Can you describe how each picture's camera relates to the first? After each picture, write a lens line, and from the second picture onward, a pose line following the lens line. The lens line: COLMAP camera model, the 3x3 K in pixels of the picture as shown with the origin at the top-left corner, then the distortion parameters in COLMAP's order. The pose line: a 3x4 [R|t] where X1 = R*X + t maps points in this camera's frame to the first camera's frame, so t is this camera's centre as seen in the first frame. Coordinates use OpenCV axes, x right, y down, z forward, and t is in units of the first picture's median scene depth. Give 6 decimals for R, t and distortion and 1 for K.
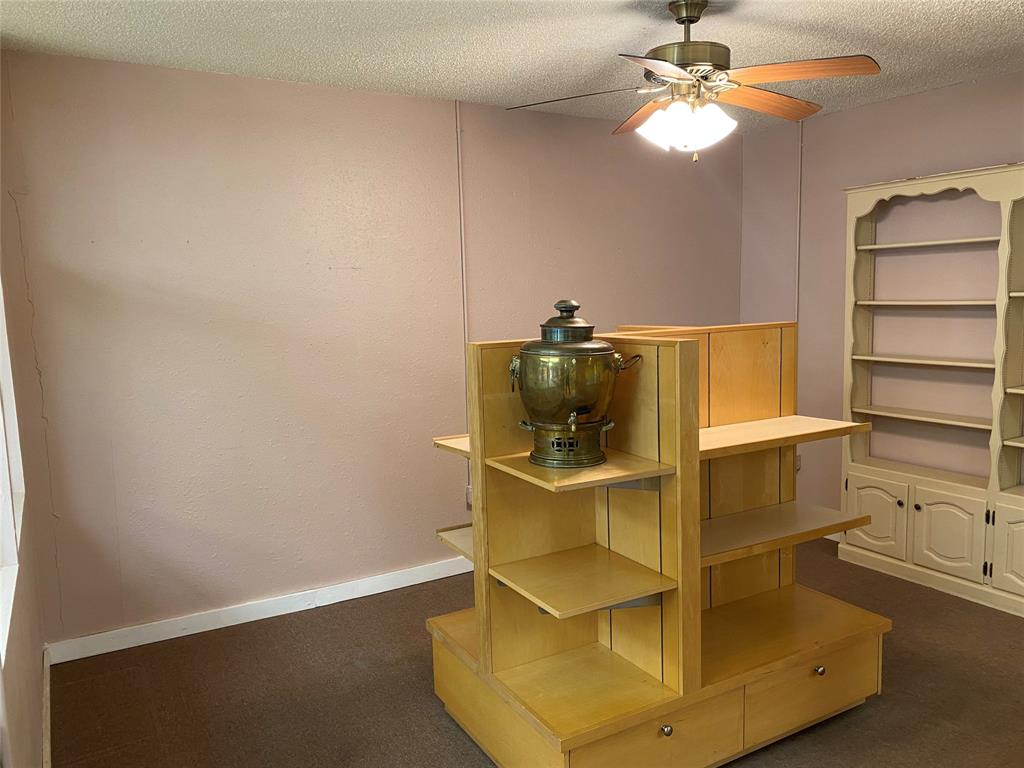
lens RADIAL K [[793.3, 0, 512.0], [0, 793.3, 384.0], [0, 0, 1]] dist [0.053295, -0.061021]
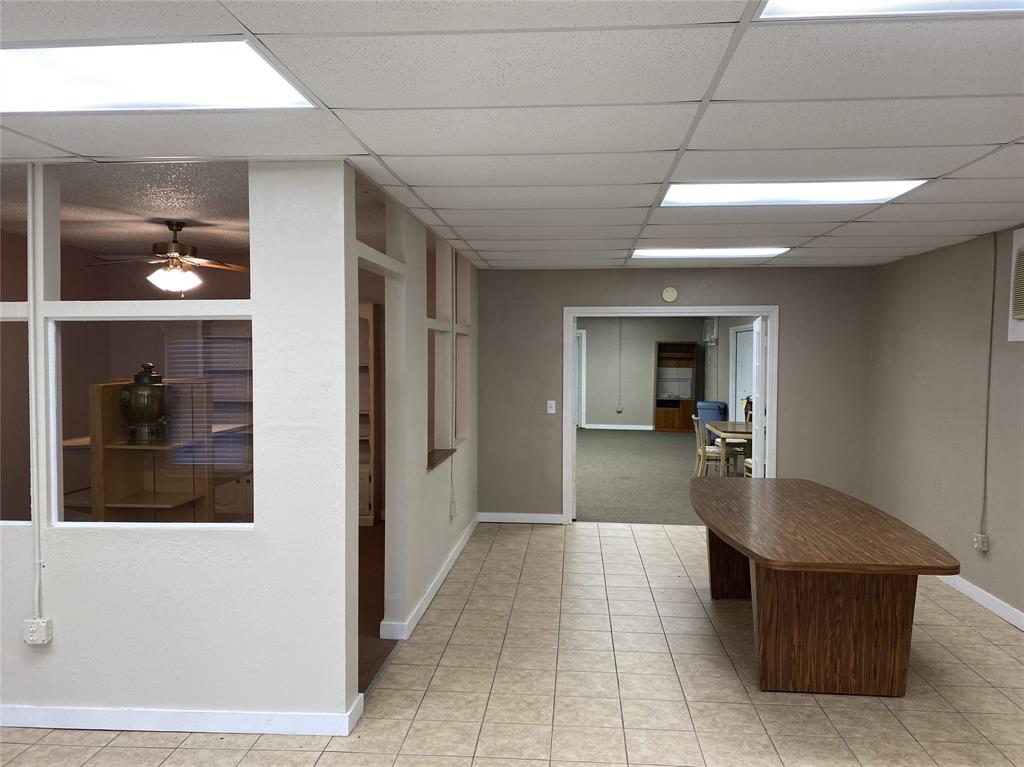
lens RADIAL K [[793.3, 0, 512.0], [0, 793.3, 383.5], [0, 0, 1]] dist [0.053295, -0.061021]
pose [[0.586982, -0.001470, 0.809598, -0.929937], [0.071189, 0.996219, -0.049806, 0.102971], [-0.806464, 0.086870, 0.584867, -0.854046]]
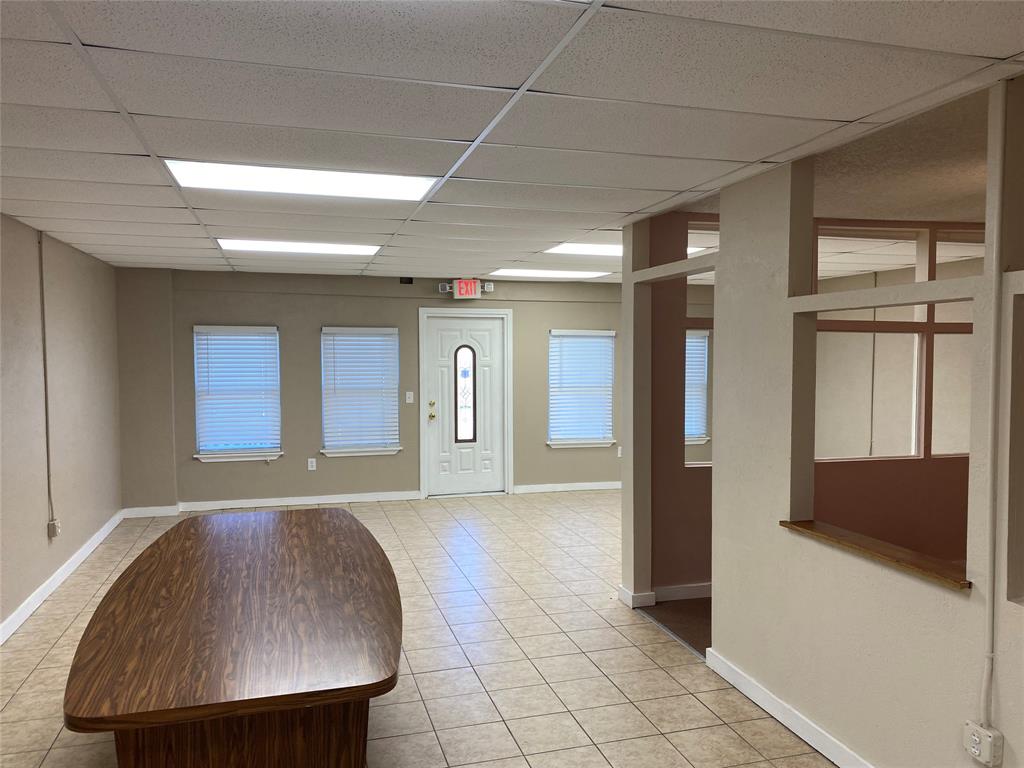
lens RADIAL K [[793.3, 0, 512.0], [0, 793.3, 384.0], [0, 0, 1]] dist [0.053295, -0.061021]
pose [[-0.263200, 0.068584, -0.962300, 1.810188], [-0.099797, 0.990183, 0.097866, -0.102991], [0.959566, 0.121793, -0.253772, 0.308414]]
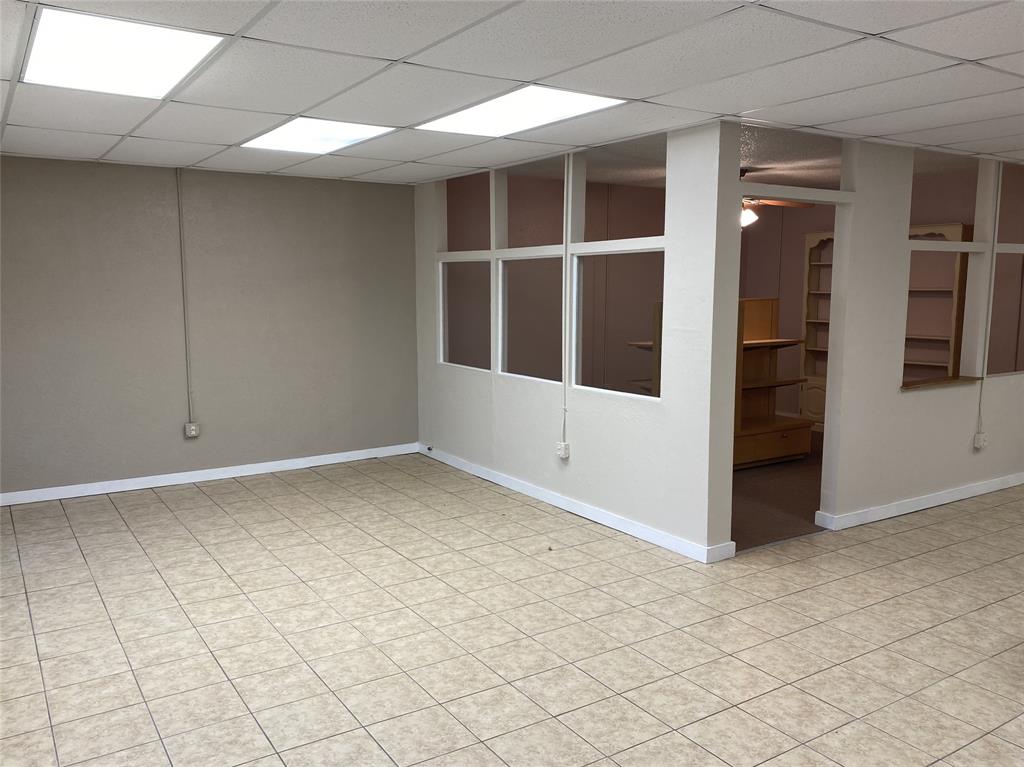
lens RADIAL K [[809.3, 0, 541.6], [0, 809.3, 393.3], [0, 0, 1]] dist [0.053176, -0.067442]
pose [[0.998426, 0.021201, 0.051915, -0.510042], [-0.022446, 0.999471, 0.023518, 0.182891], [-0.051389, -0.024647, 0.998375, -1.533989]]
